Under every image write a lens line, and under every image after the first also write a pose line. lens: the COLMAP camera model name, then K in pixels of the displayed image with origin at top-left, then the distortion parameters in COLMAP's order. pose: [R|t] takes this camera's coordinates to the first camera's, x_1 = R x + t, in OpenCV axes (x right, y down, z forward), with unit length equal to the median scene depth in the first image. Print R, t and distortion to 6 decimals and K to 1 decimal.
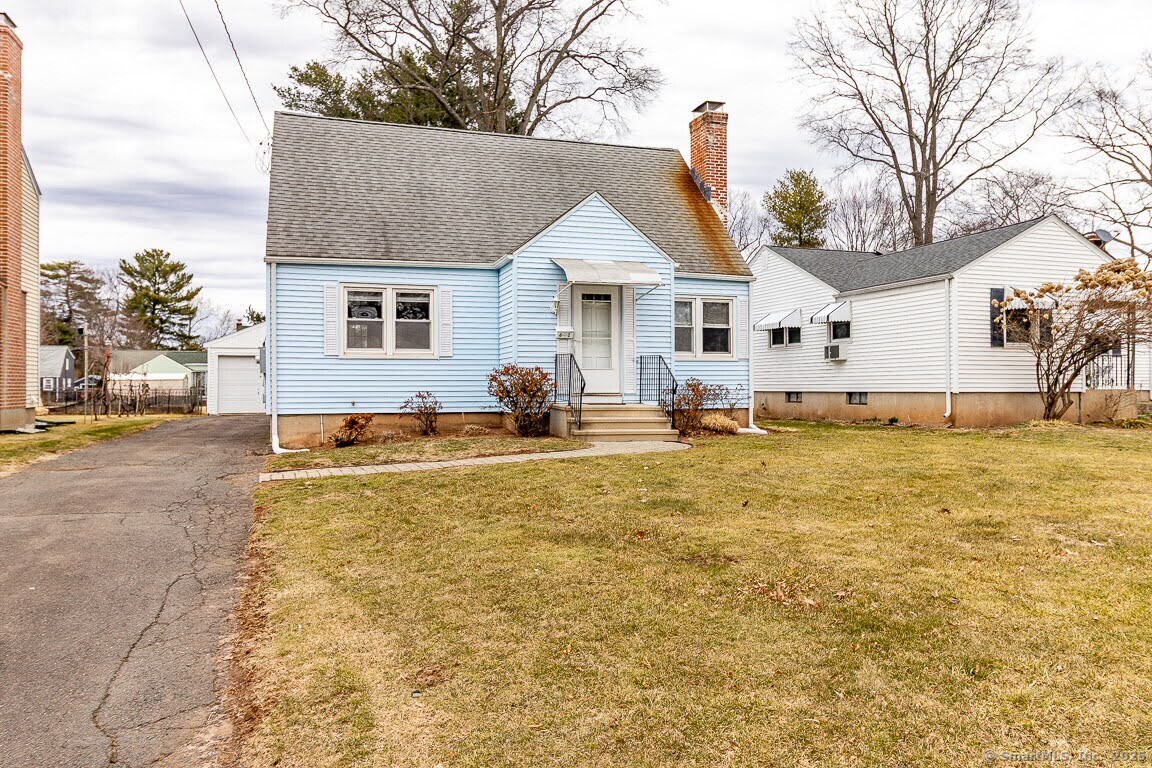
lens RADIAL K [[798.3, 0, 581.6], [0, 798.3, 384.2], [0, 0, 1]] dist [0.002464, 0.001616]
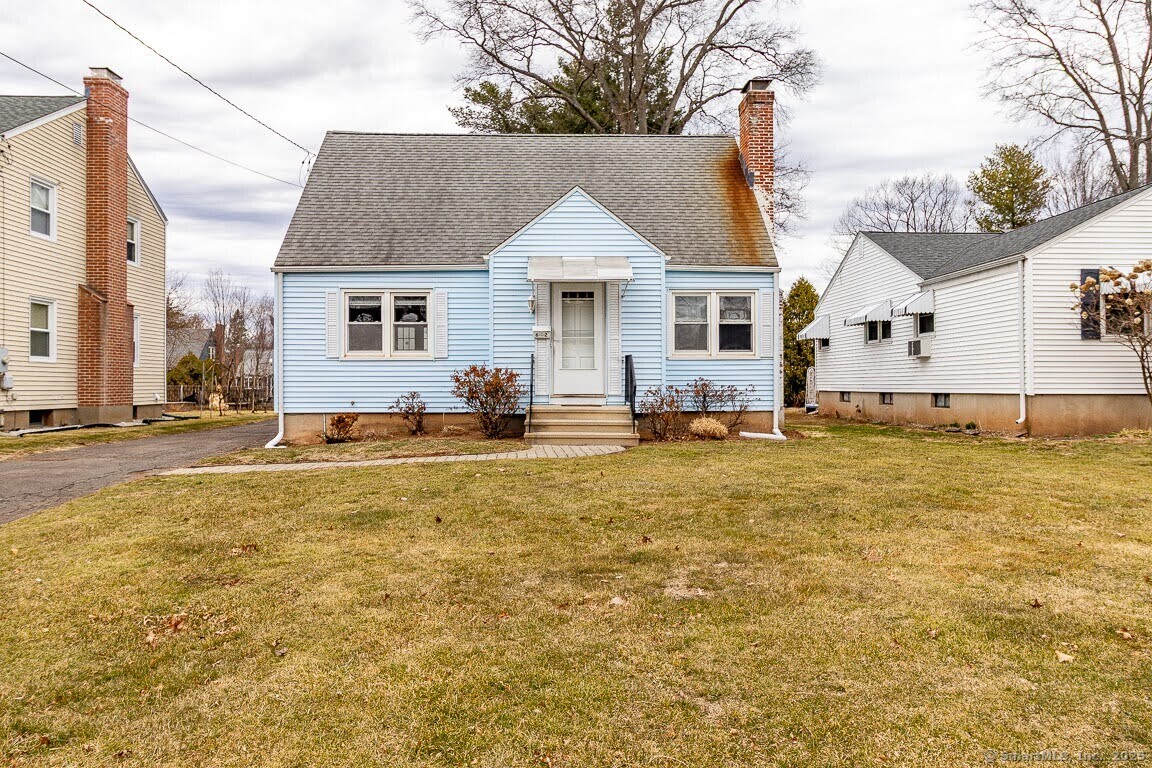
lens RADIAL K [[786.0, 0, 576.0], [0, 786.0, 384.0], [0, 0, 1]] dist [0.002339, 0.000151]
pose [[0.962595, 0.000379, -0.270942, 0.184808], [0.000218, 0.999998, 0.002174, -0.002158], [0.270943, -0.002152, 0.962593, 0.055150]]
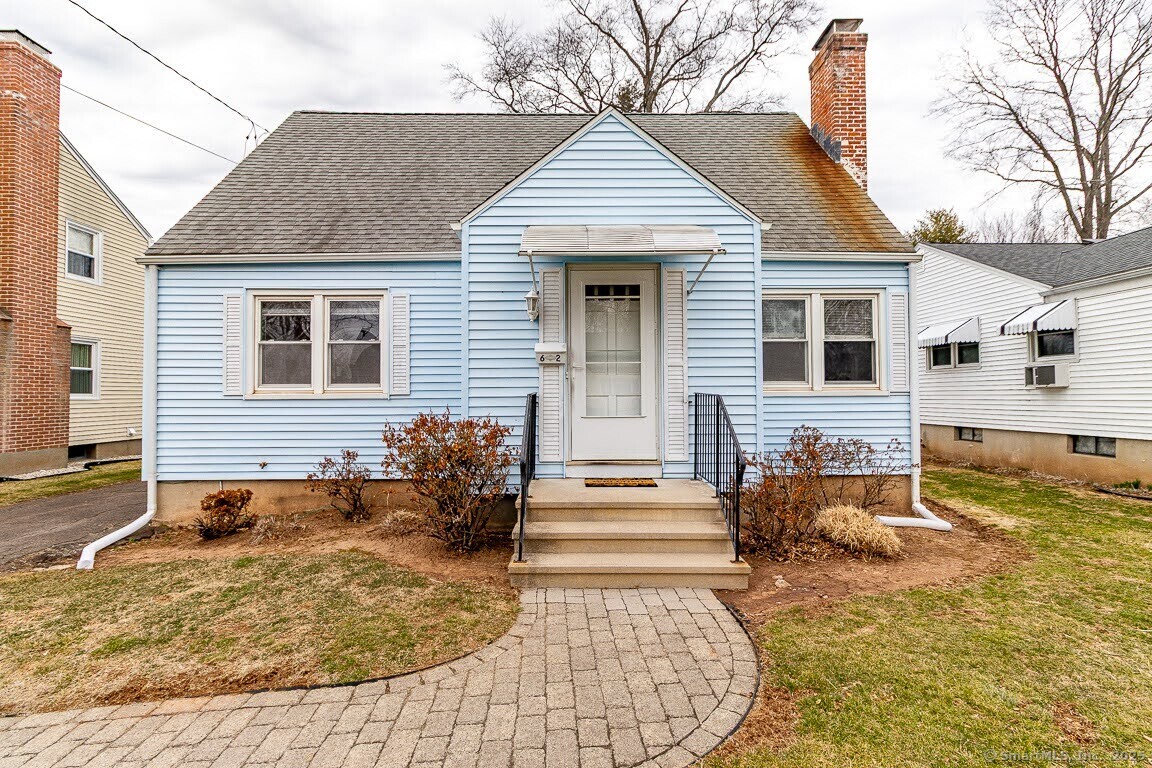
lens RADIAL K [[562.6, 0, 576.0], [0, 562.6, 384.0], [0, 0, 1]] dist [0.003489, 0.002187]
pose [[0.954868, -0.008178, -0.296919, 0.075493], [0.001999, 0.999775, -0.021111, -0.022925], [0.297025, 0.019564, 0.954669, 0.411333]]
